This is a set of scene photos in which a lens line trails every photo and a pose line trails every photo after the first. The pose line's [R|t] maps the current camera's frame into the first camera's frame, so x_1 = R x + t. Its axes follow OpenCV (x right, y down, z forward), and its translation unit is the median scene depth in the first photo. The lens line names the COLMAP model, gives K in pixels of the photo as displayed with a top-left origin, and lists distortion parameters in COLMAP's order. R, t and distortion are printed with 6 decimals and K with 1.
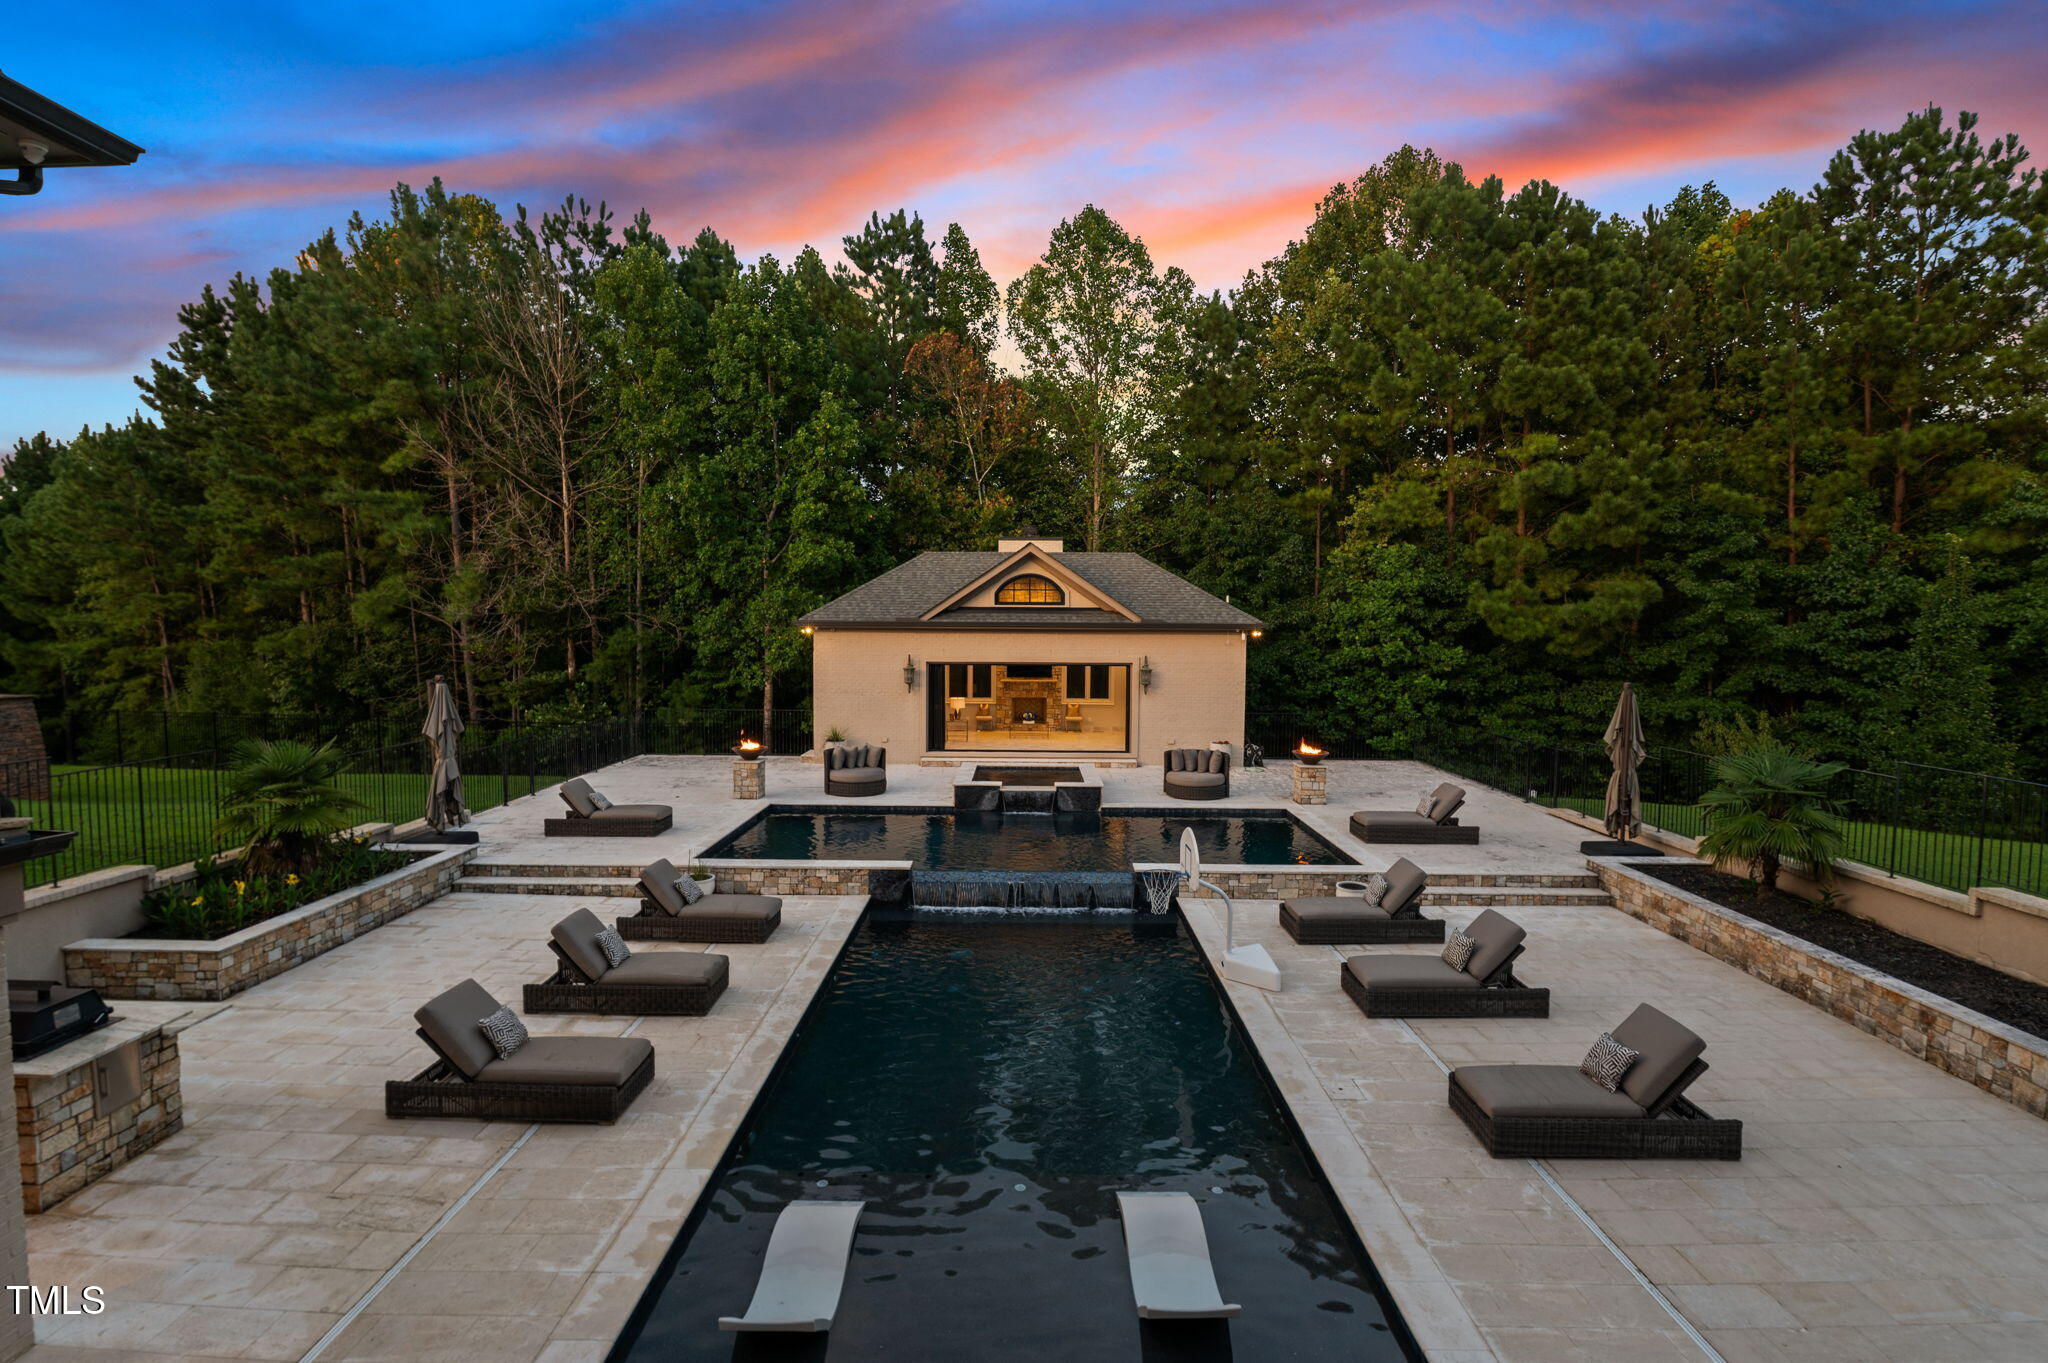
lens RADIAL K [[956.6, 0, 998.3], [0, 956.6, 727.1], [0, 0, 1]] dist [-0.002192, -0.003508]
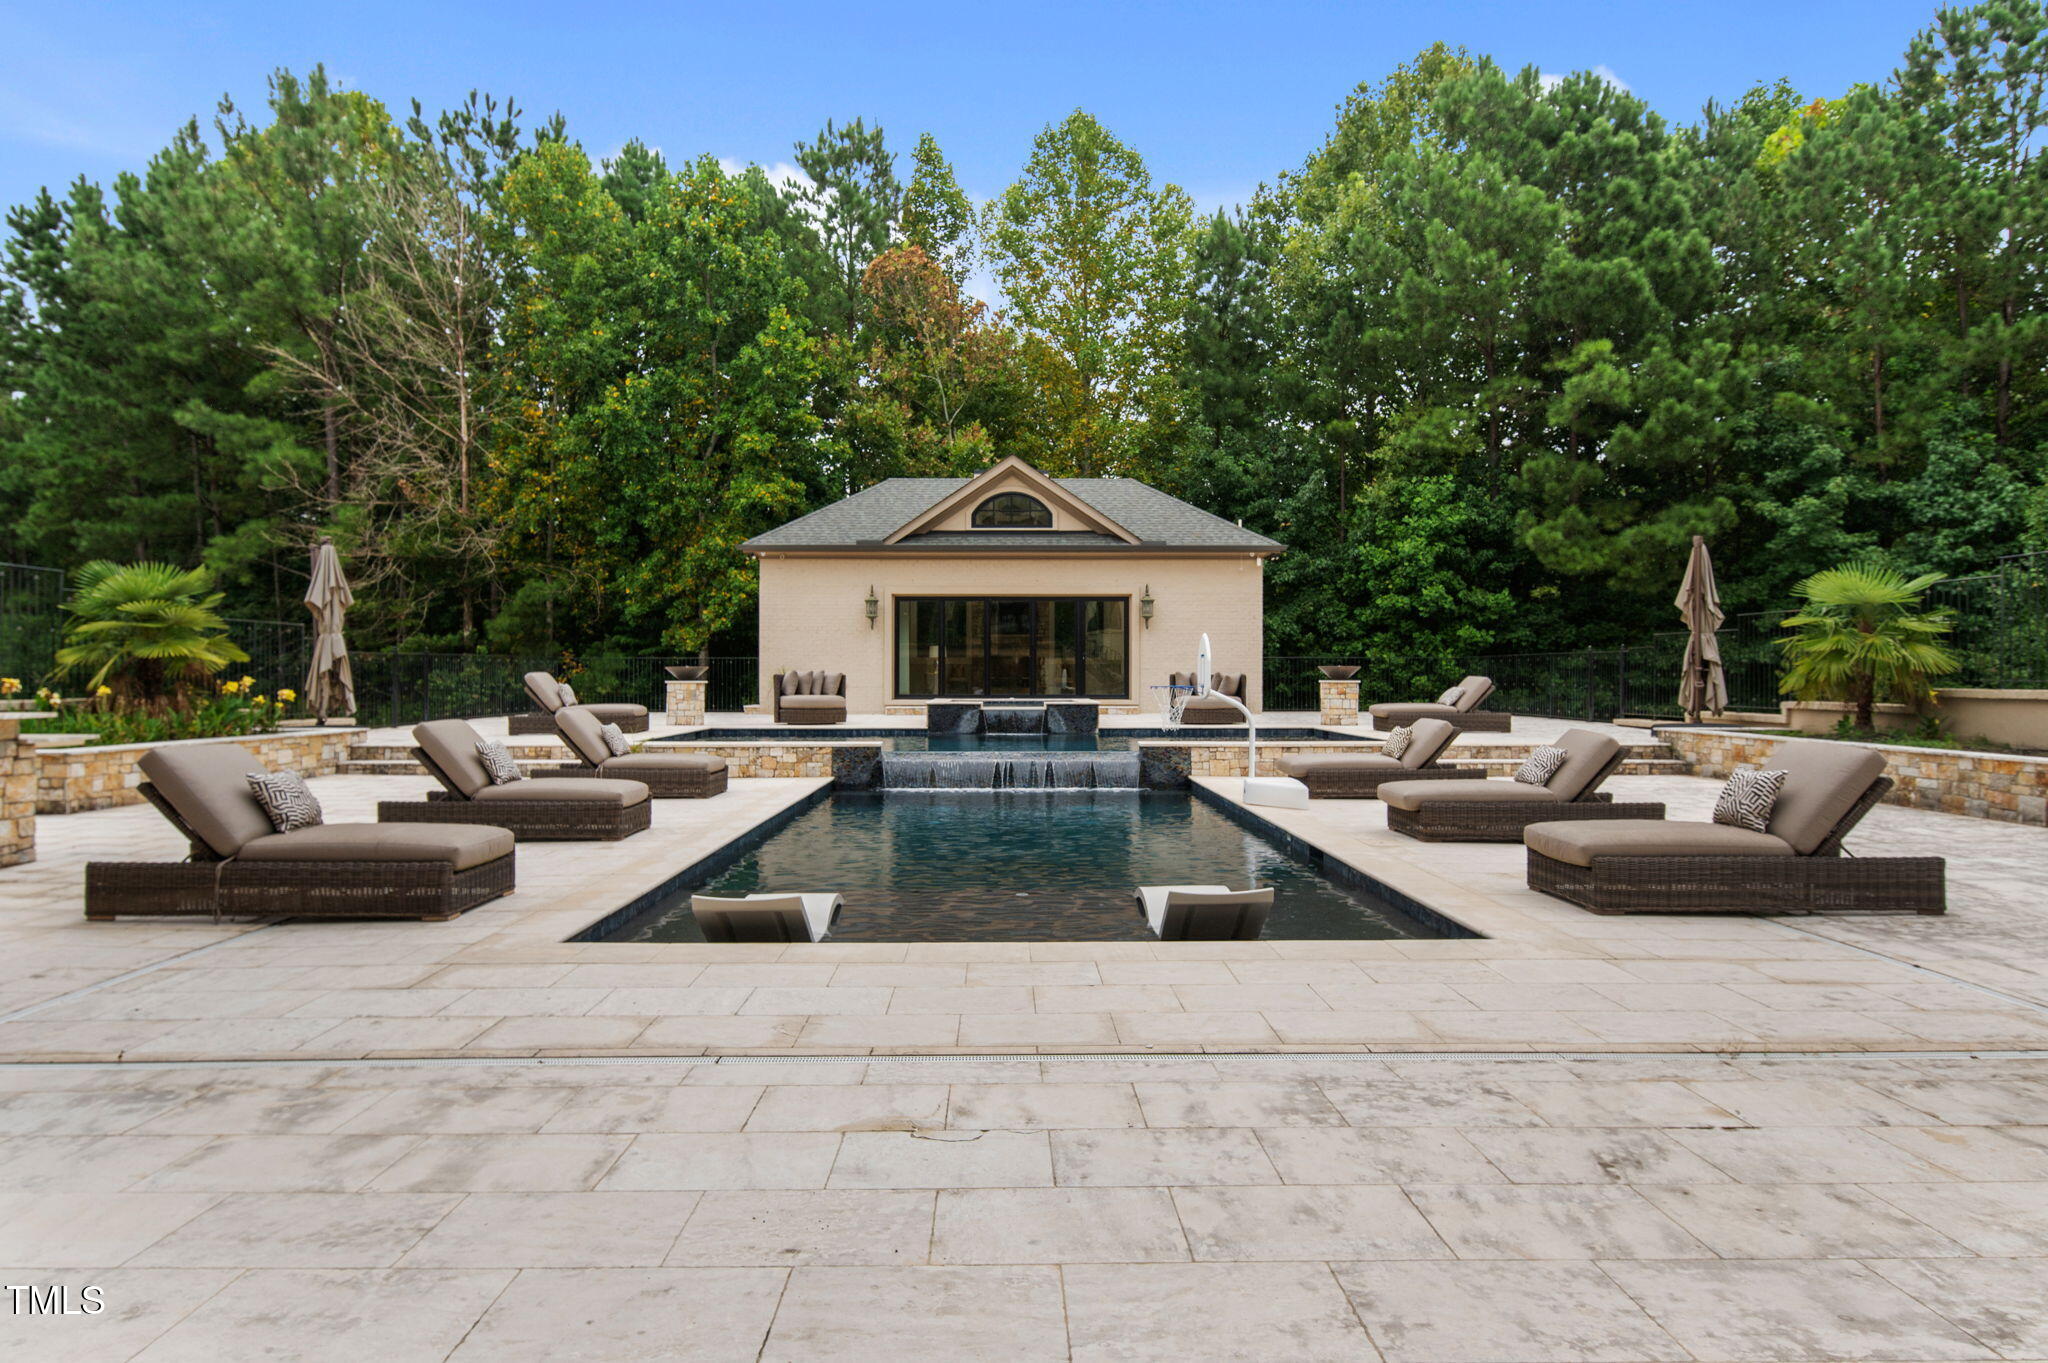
lens RADIAL K [[1143.5, 0, 994.4], [0, 1143.5, 732.8], [0, 0, 1]] dist [-0.000435, 0.006421]
pose [[0.999714, -0.003108, 0.023710, -0.007901], [0.004613, 0.997960, -0.063673, 0.116744], [-0.023464, 0.063764, 0.997689, -0.015120]]
